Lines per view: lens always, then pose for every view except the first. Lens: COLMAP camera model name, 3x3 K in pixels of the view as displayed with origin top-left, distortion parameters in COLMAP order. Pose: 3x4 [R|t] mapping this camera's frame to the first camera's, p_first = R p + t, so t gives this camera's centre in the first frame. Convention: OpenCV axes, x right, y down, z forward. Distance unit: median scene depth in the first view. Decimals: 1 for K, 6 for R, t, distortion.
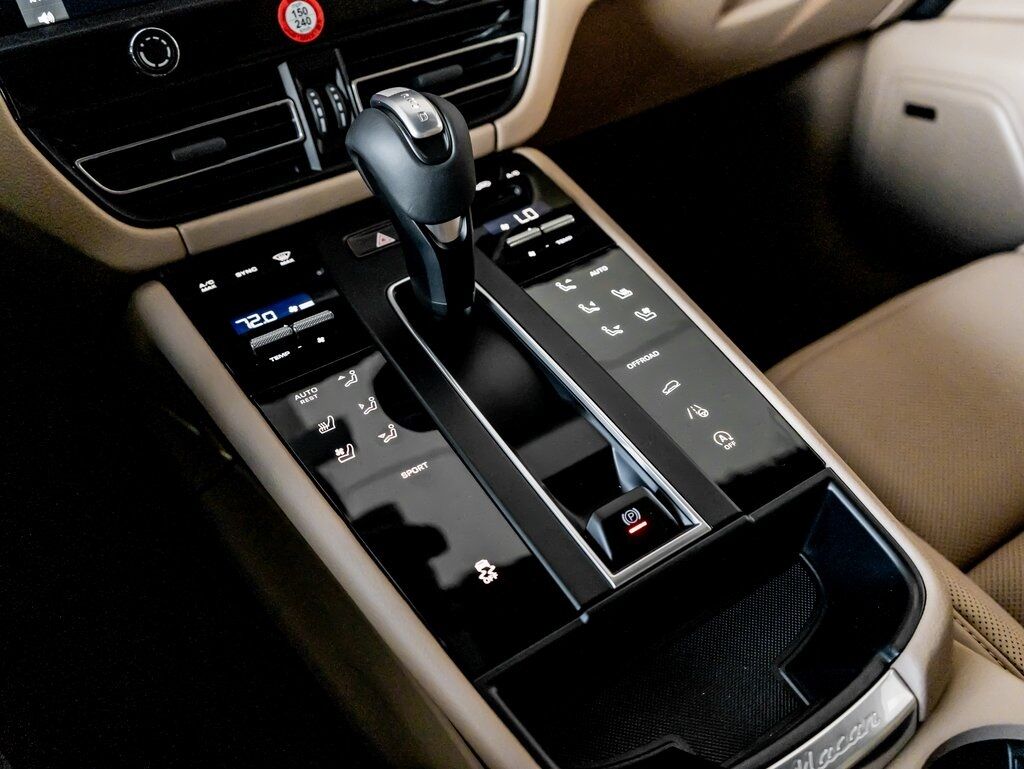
lens RADIAL K [[928.8, 0, 512.0], [0, 928.8, 376.4], [0, 0, 1]] dist [-0.002044, -0.009572]
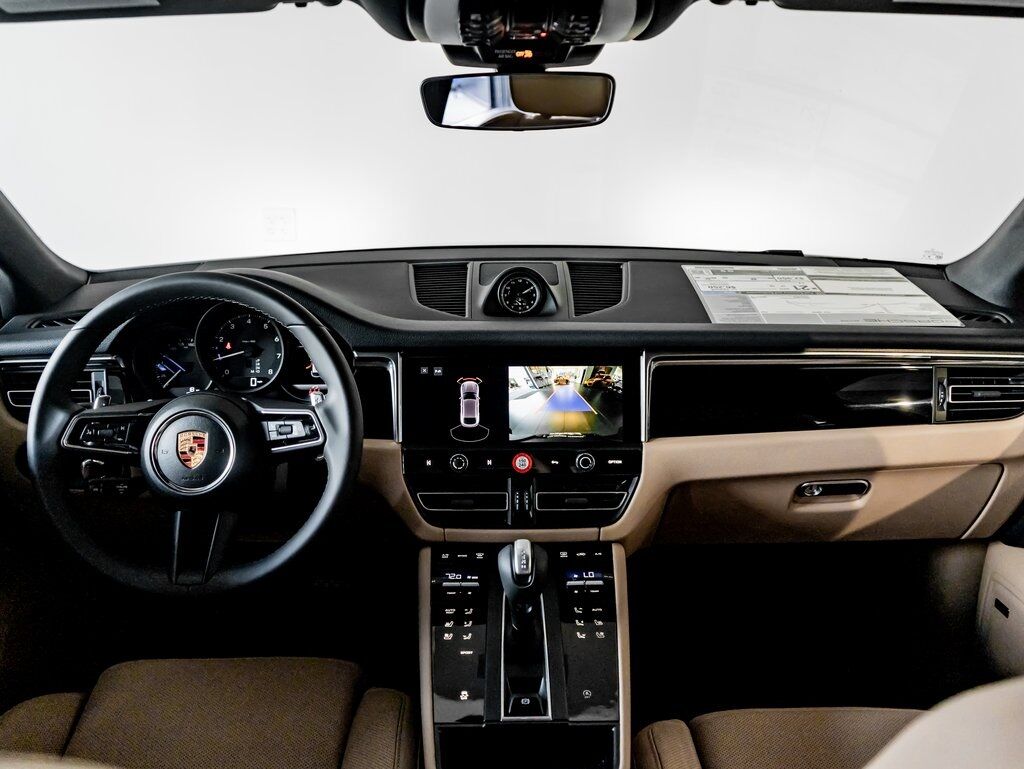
lens RADIAL K [[928.8, 0, 516.1], [0, 928.8, 385.8], [0, 0, 1]] dist [-0.002044, -0.009572]
pose [[0.841305, 0.242979, -0.482873, 0.920487], [-0.377431, 0.903525, -0.202947, -0.081024], [0.386977, 0.352992, 0.851848, -1.180327]]
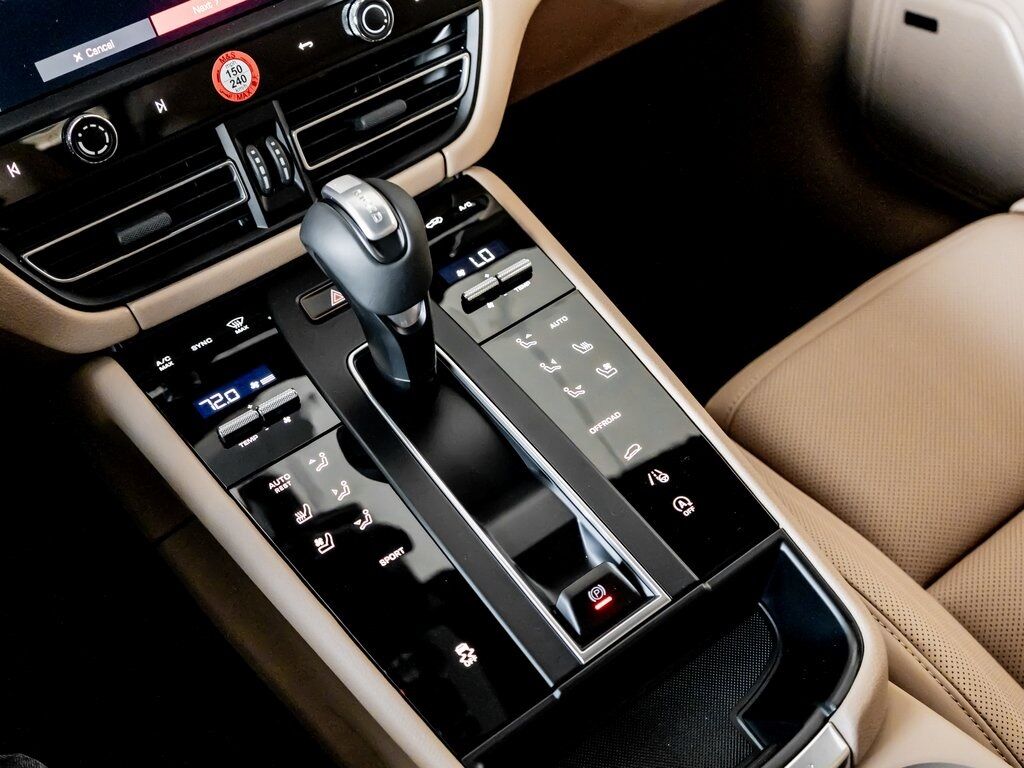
lens RADIAL K [[1155.6, 0, 508.0], [0, 1155.6, 410.1], [0, 0, 1]] dist [-0.007207, 0.000000]
pose [[0.998012, -0.056032, 0.028859, -0.001450], [0.051391, 0.988522, 0.142069, -0.215451], [-0.036489, -0.140304, 0.989436, -0.249766]]
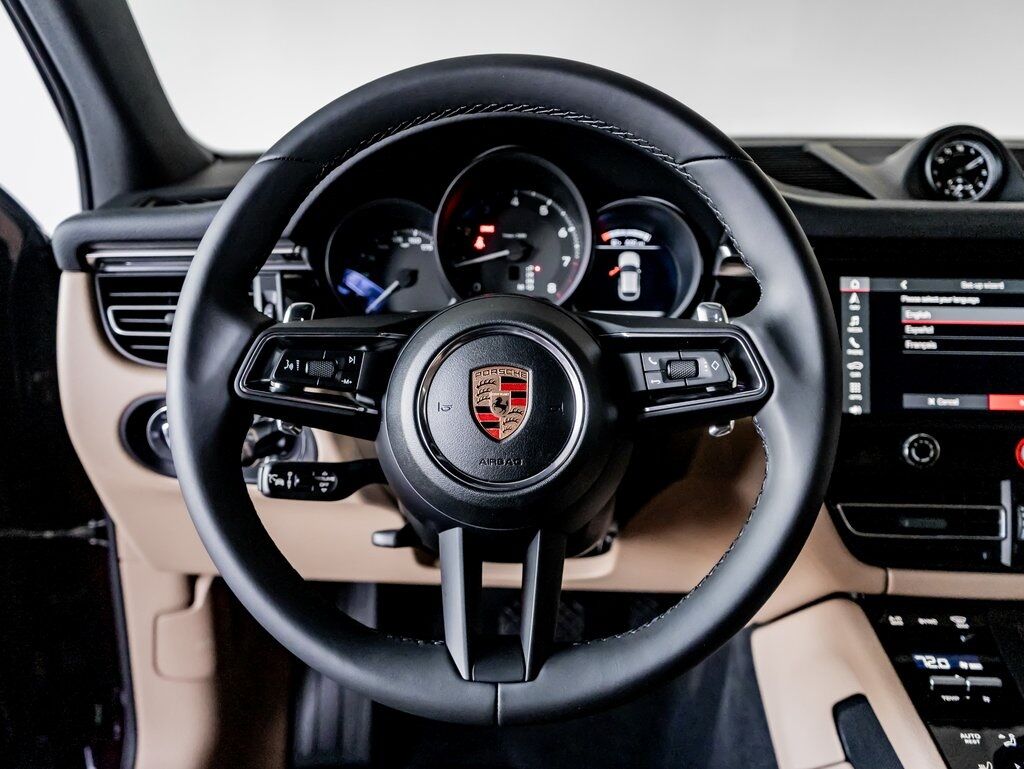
lens RADIAL K [[928.8, 0, 511.0], [0, 928.8, 387.2], [0, 0, 1]] dist [-0.002044, -0.009572]
pose [[0.818465, 0.254790, -0.514973, -0.193486], [-0.403474, 0.892992, -0.199434, 0.091945], [0.409053, 0.371008, 0.833684, -0.447960]]
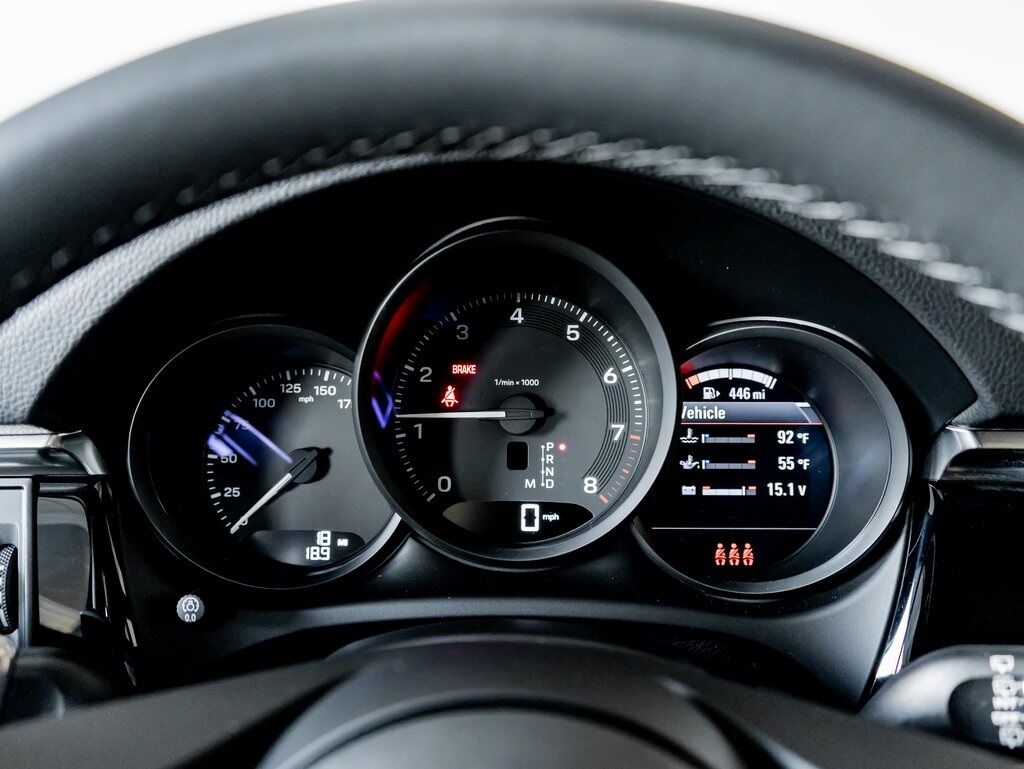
lens RADIAL K [[928.8, 0, 507.9], [0, 928.8, 380.9], [0, 0, 1]] dist [-0.002044, -0.009572]
pose [[0.826150, 0.232044, -0.513450, -0.650372], [-0.394971, 0.888386, -0.234026, -0.259006], [0.401838, 0.396139, 0.825591, 0.091942]]
